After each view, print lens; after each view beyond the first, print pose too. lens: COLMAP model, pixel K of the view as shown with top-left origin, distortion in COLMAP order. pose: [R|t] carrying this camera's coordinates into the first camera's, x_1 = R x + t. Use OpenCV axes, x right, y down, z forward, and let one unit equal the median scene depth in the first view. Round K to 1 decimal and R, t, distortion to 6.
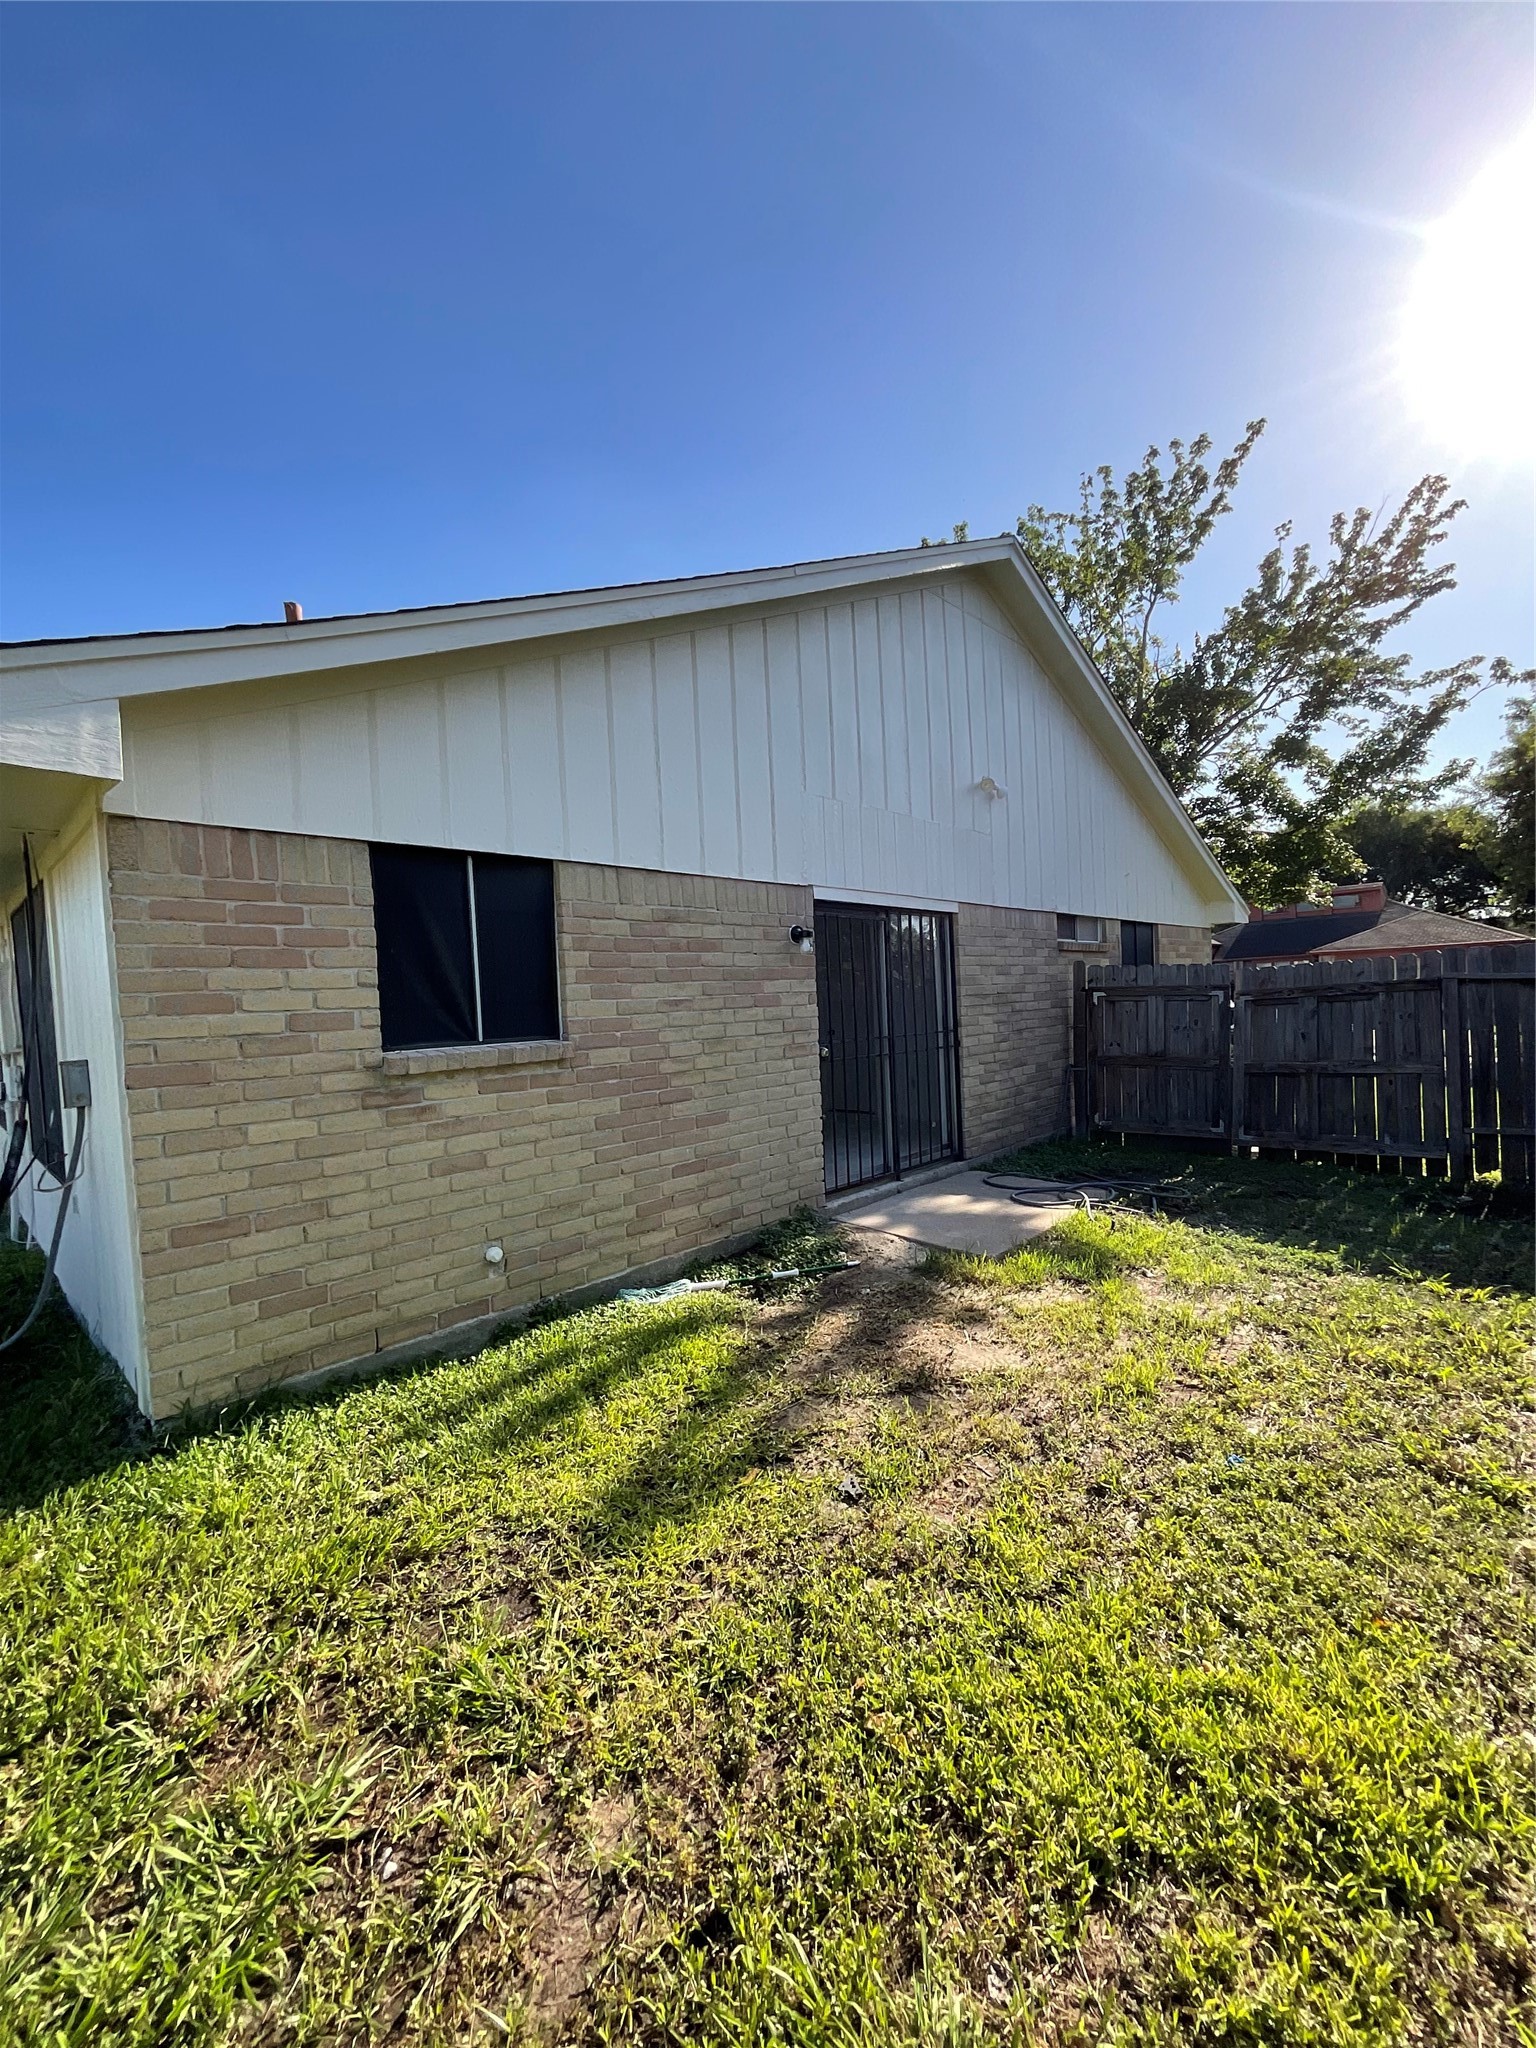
lens RADIAL K [[815.5, 0, 768.0], [0, 815.5, 1024.0], [0, 0, 1]] dist [-0.001346, -0.000368]
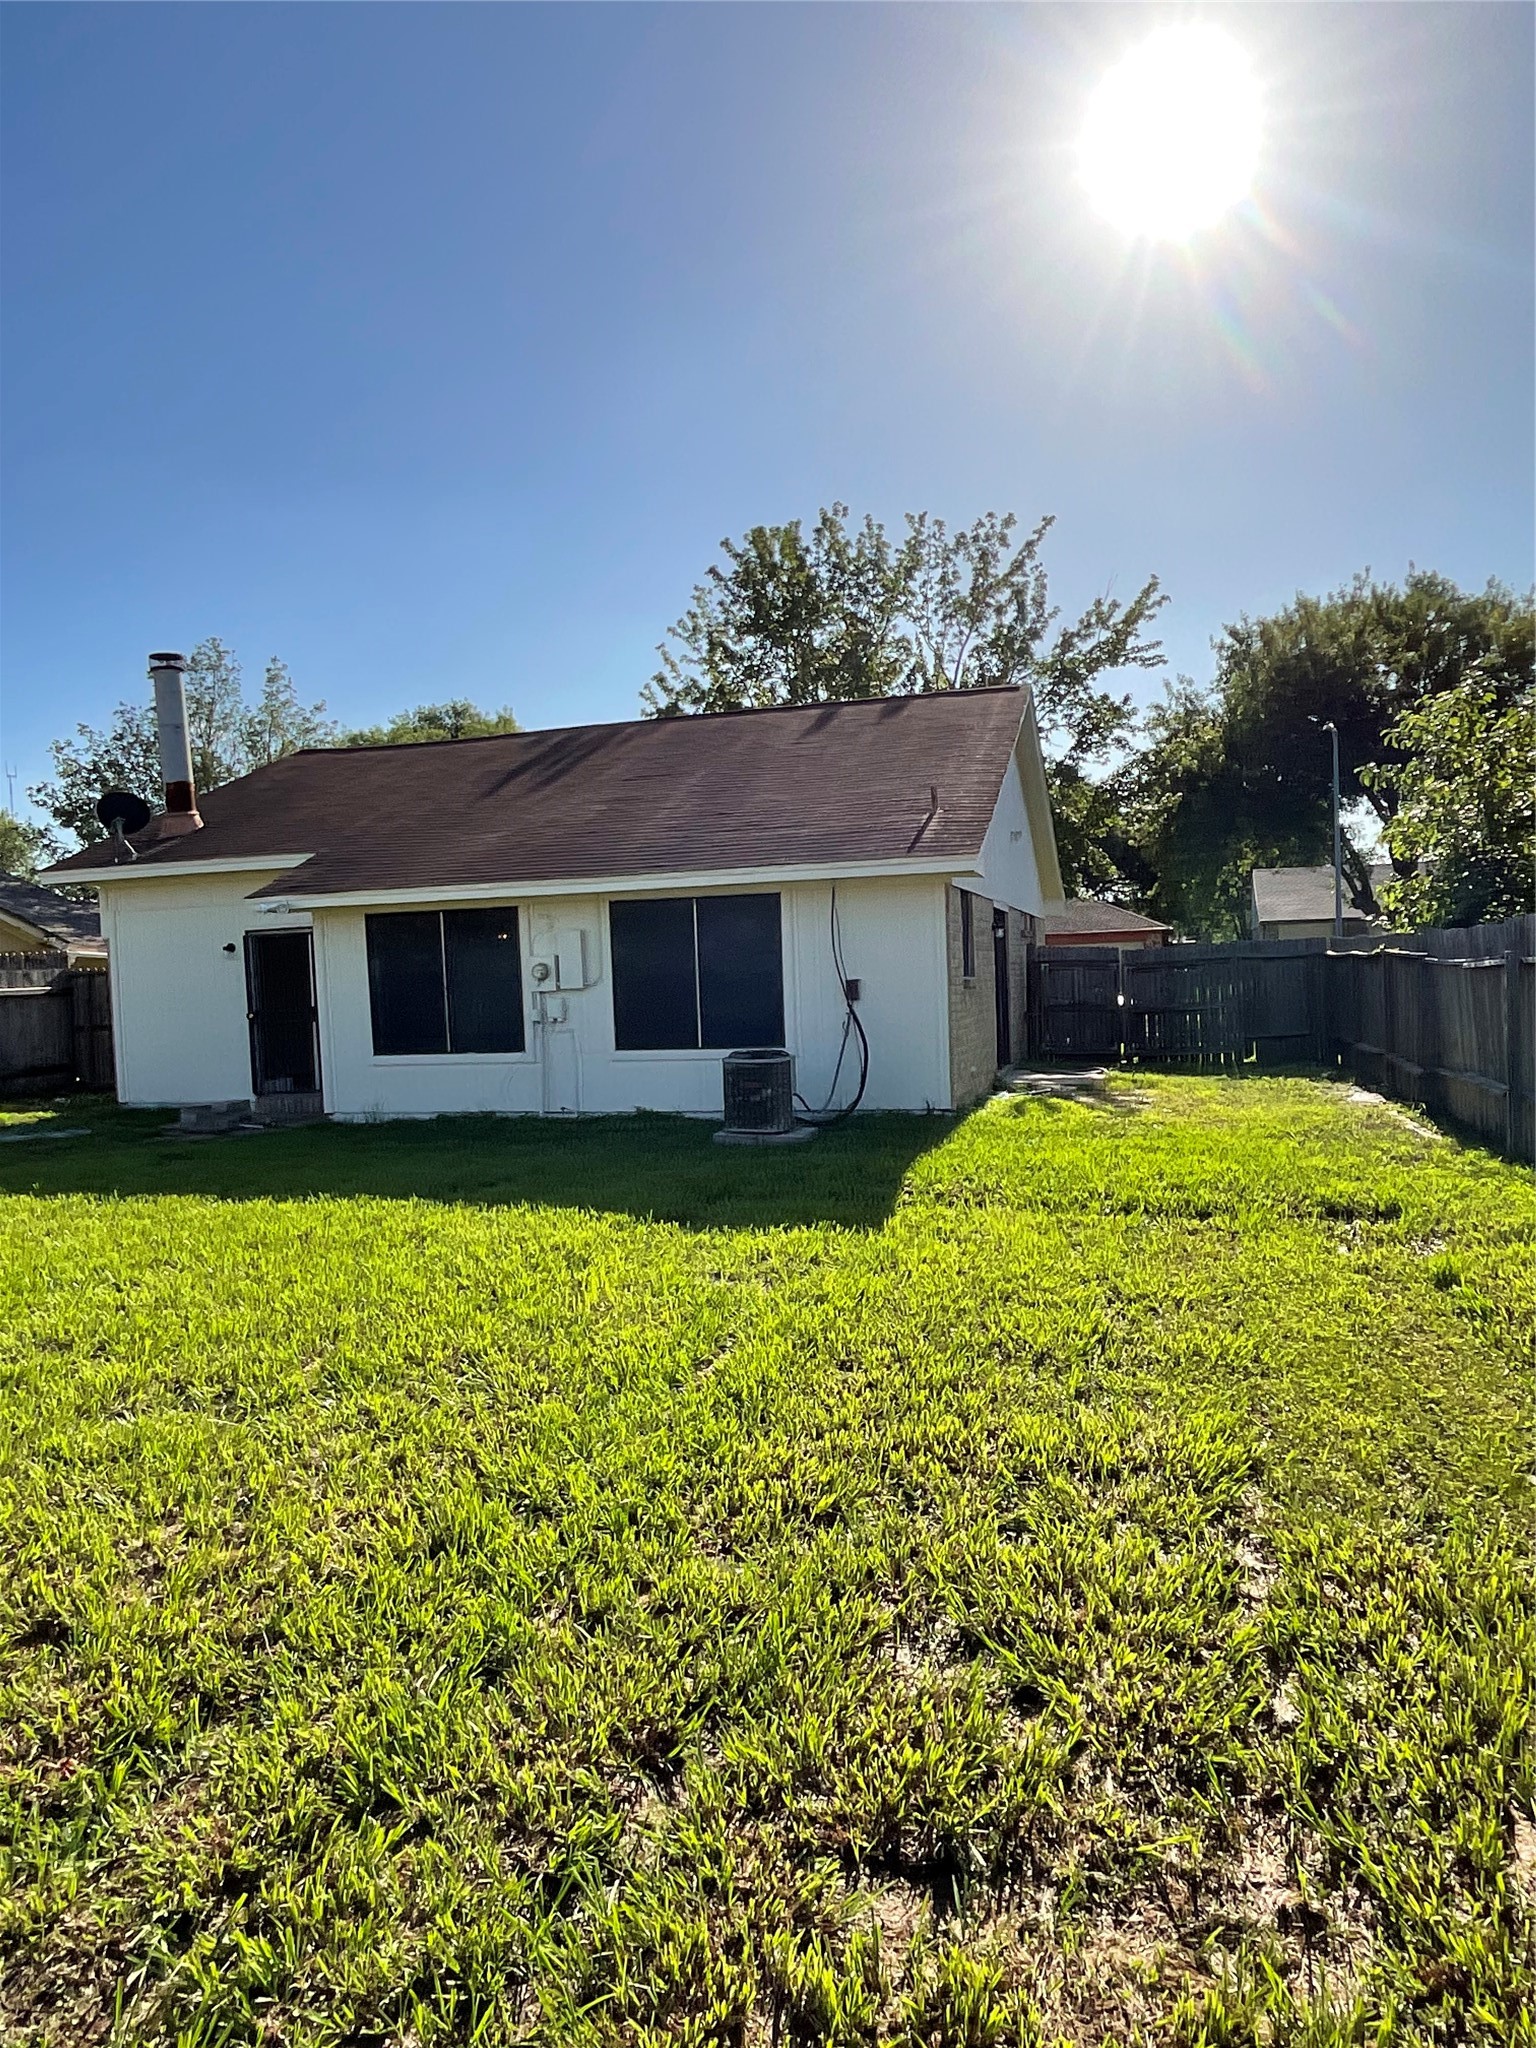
lens RADIAL K [[1261.8, 0, 768.0], [0, 1261.8, 1024.0], [0, 0, 1]] dist [0.009040, 0.000755]
pose [[0.883605, -0.015571, 0.467974, -2.913676], [0.018407, 0.999829, -0.001487, 0.170402], [-0.467871, 0.009928, 0.883741, -2.119669]]
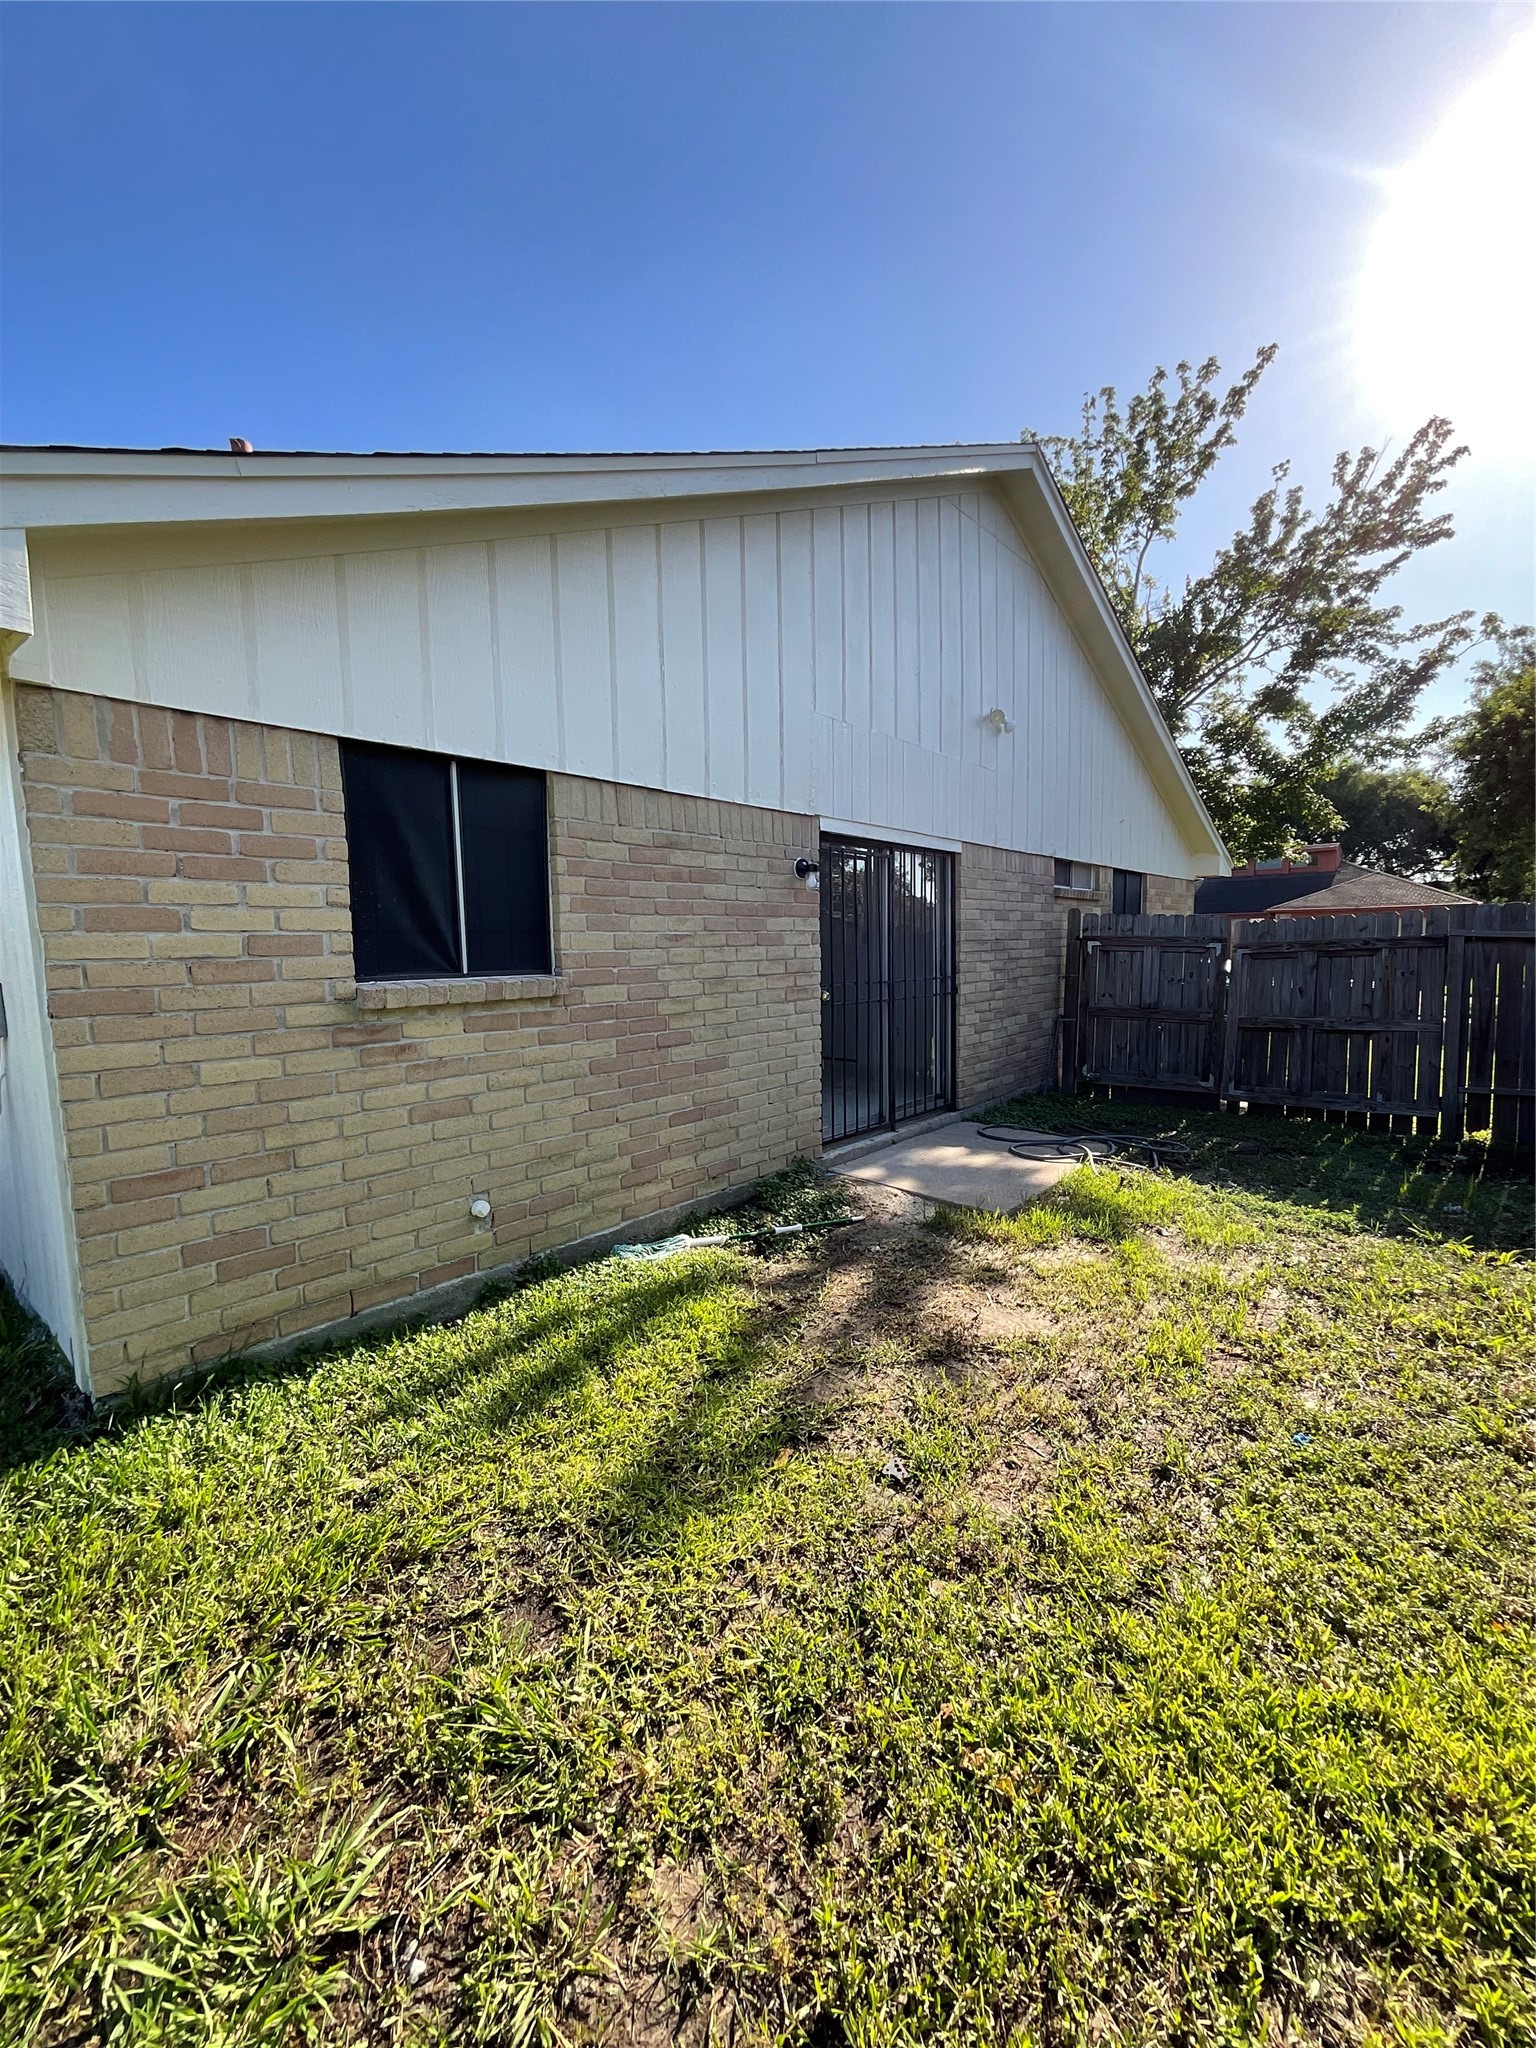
lens RADIAL K [[816.1, 0, 767.9], [0, 816.1, 1020.9], [0, 0, 1]] dist [0.006223, -0.004105]
pose [[0.998227, 0.021474, 0.055517, -0.086258], [-0.024954, 0.997716, 0.062773, 0.010275], [-0.054042, -0.064047, 0.996483, 0.107138]]
